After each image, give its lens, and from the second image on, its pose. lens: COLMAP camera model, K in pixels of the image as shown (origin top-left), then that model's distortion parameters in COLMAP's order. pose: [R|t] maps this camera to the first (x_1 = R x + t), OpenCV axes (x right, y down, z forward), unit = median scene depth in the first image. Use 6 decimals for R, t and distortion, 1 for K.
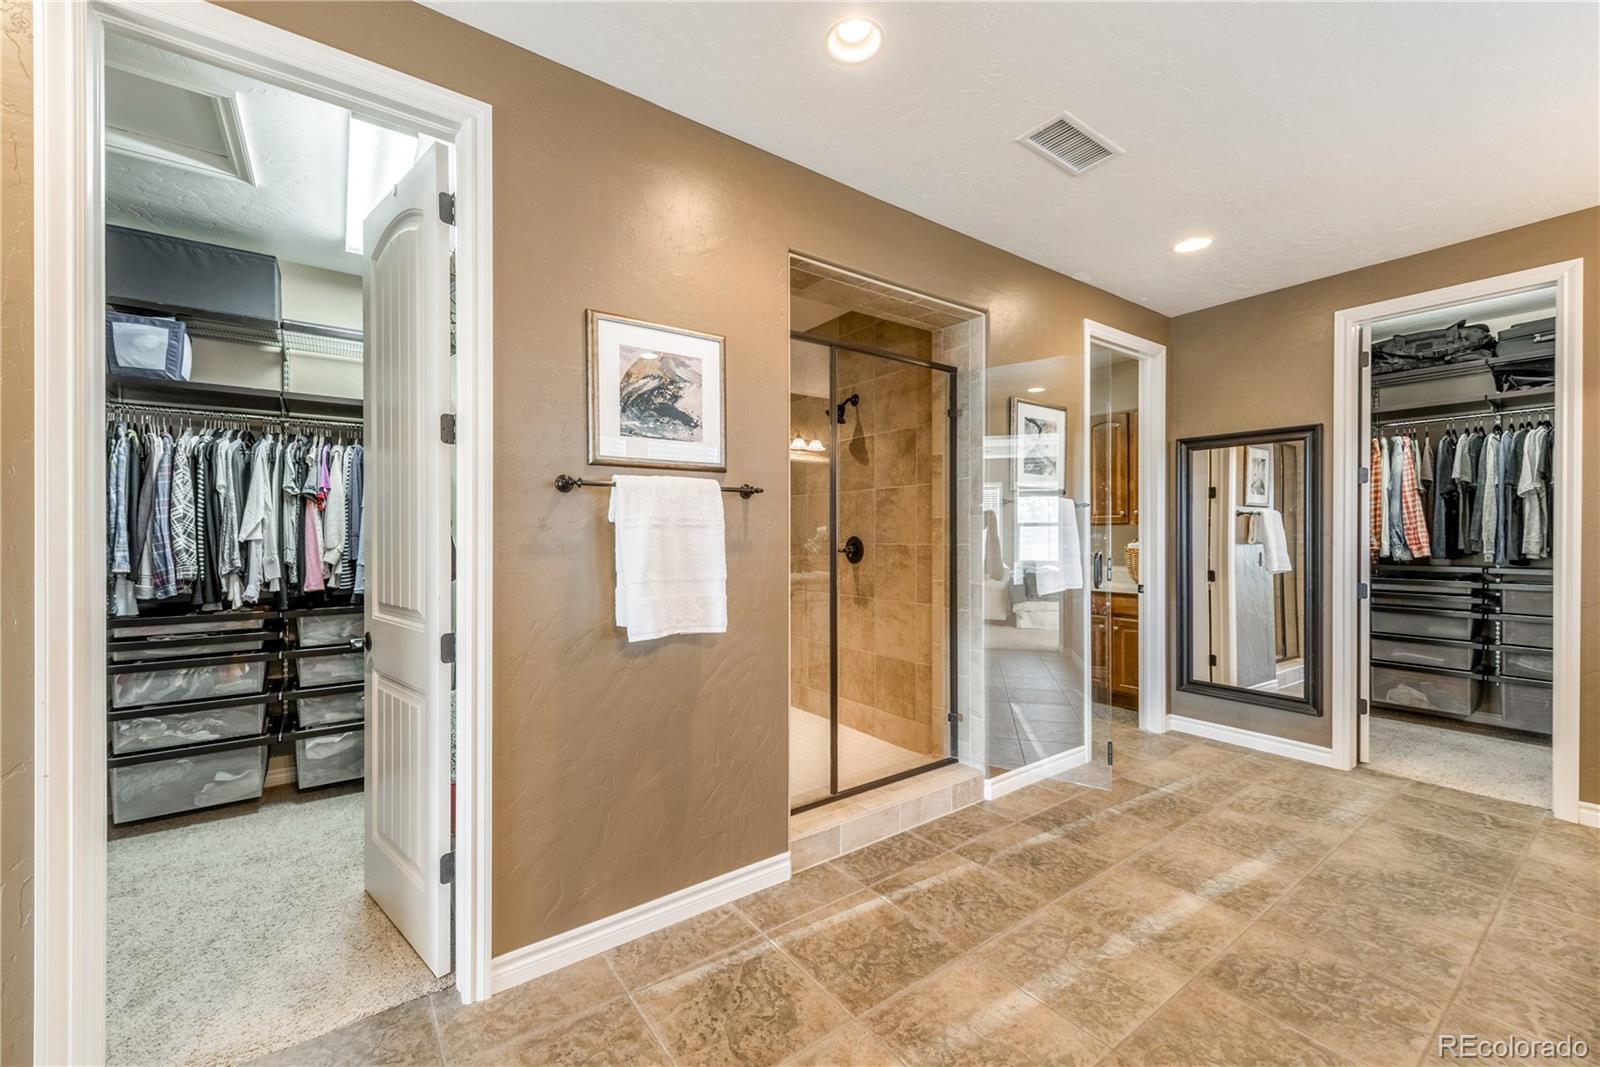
lens RADIAL K [[642.5, 0, 803.2], [0, 642.5, 530.6], [0, 0, 1]] dist [-0.000074, -0.000037]
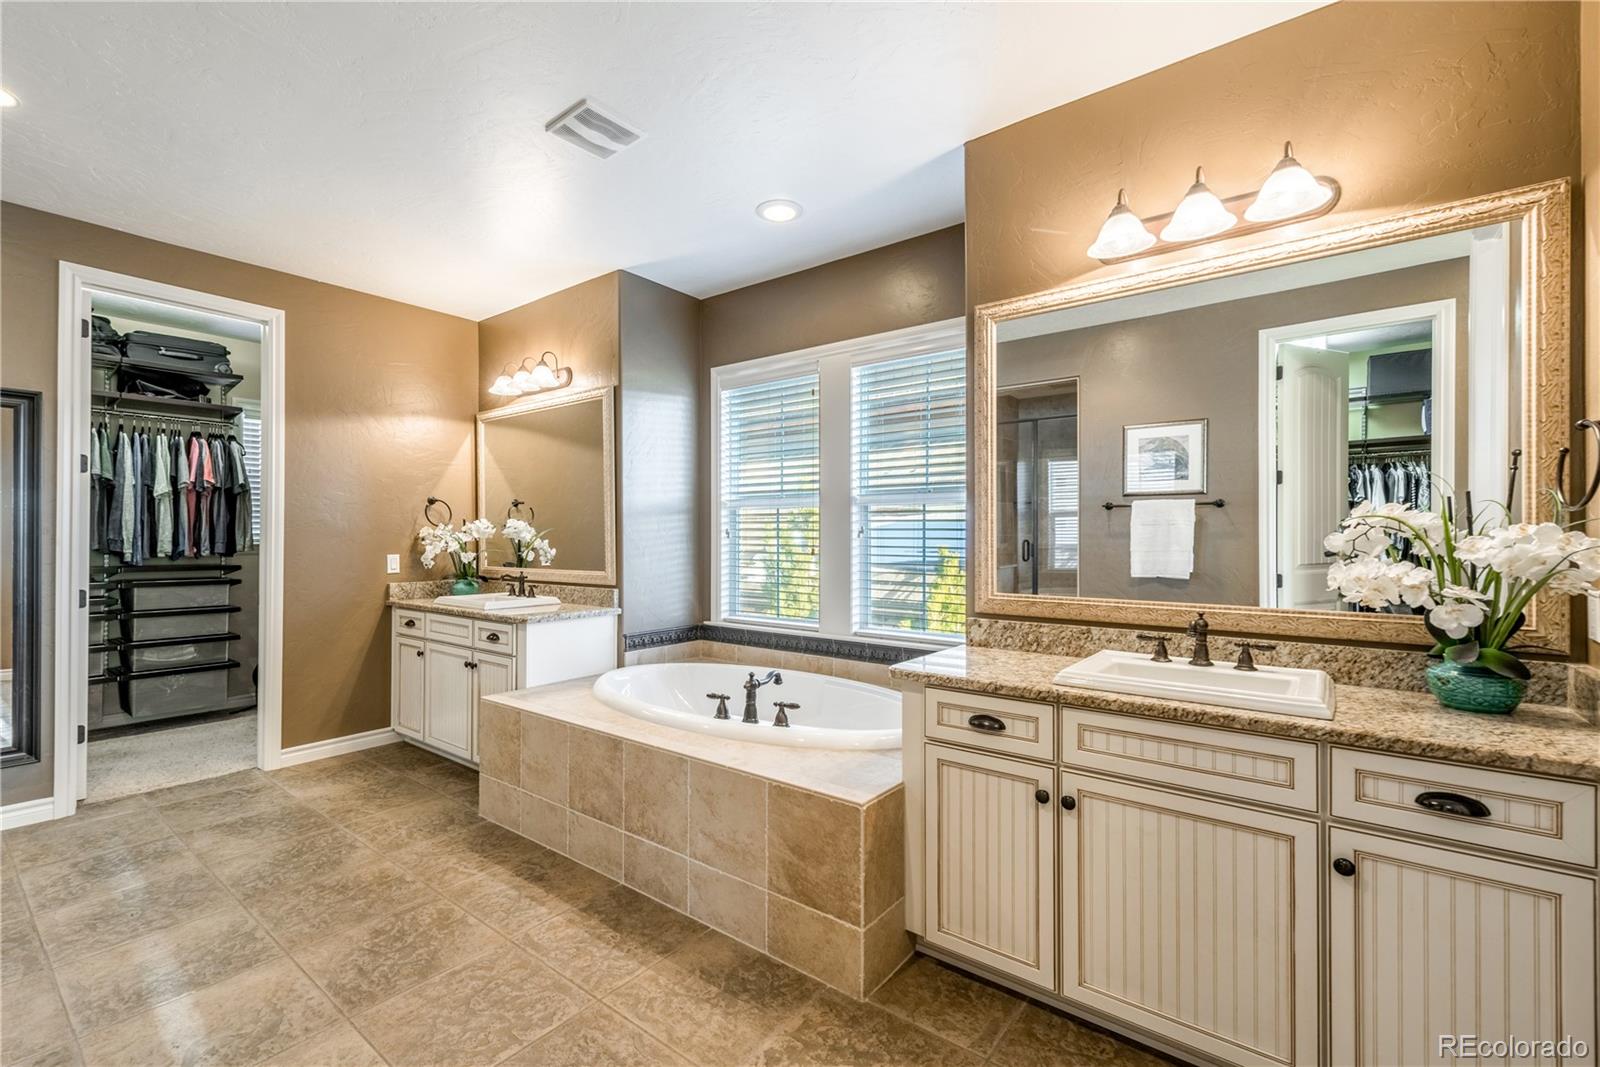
lens RADIAL K [[642.5, 0, 803.7], [0, 642.5, 537.2], [0, 0, 1]] dist [-0.000074, -0.000037]
pose [[-0.248420, -0.002727, 0.968649, -0.224190], [-0.006017, 0.999981, 0.001272, 0.004577], [-0.968634, -0.005513, -0.248432, 0.317020]]
